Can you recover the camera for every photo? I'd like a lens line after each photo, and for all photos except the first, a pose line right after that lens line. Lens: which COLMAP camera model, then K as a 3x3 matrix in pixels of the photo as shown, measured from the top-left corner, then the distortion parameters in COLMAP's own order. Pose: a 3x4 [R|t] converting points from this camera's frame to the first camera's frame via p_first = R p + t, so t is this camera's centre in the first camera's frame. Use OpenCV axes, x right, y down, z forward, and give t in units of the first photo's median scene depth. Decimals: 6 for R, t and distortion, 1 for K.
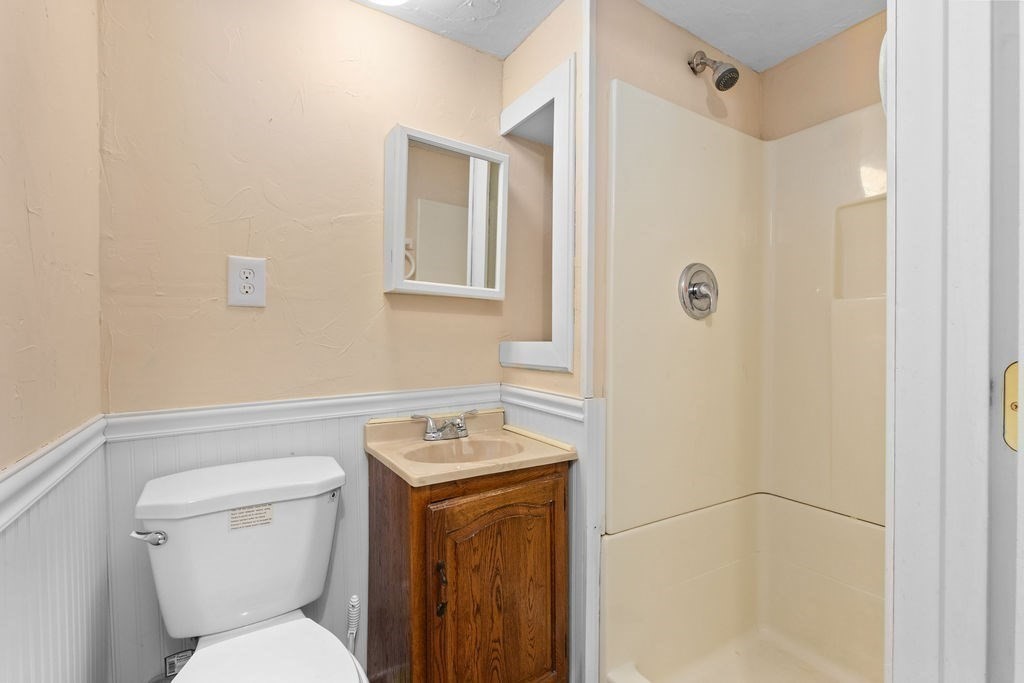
lens RADIAL K [[465.4, 0, 521.9], [0, 465.4, 342.3], [0, 0, 1]] dist [0.021480, -0.000148]
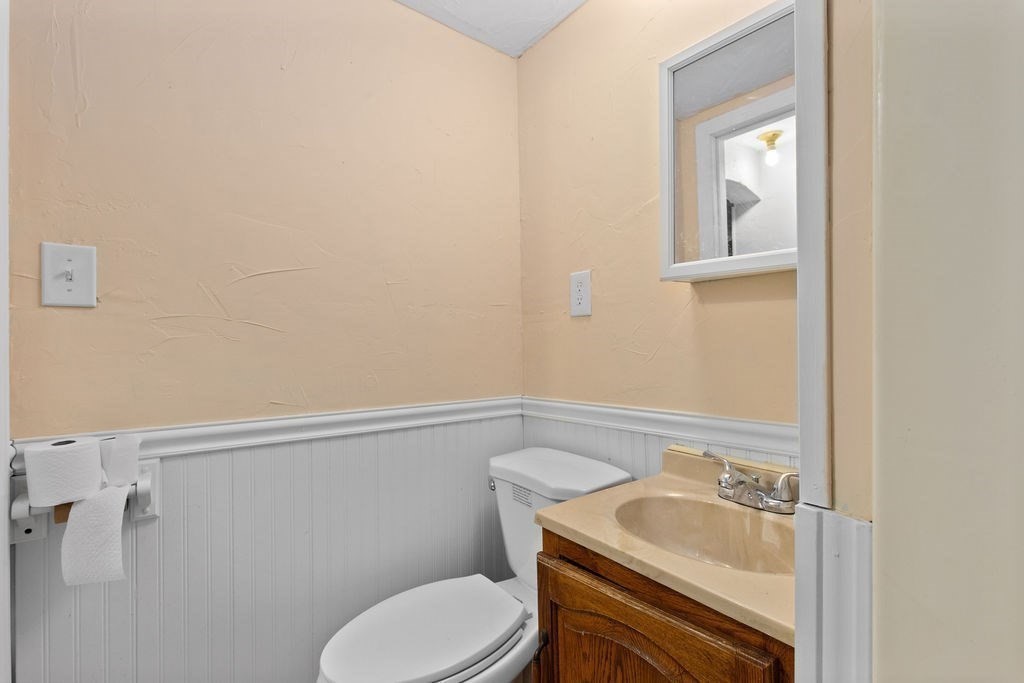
lens RADIAL K [[460.8, 0, 512.0], [0, 460.8, 341.5], [0, 0, 1]] dist [-0.002014, -0.000181]
pose [[0.083544, -0.010153, -0.996452, 0.506169], [0.002517, 0.999947, -0.009978, -0.004756], [0.996501, -0.001674, 0.083565, 0.761036]]
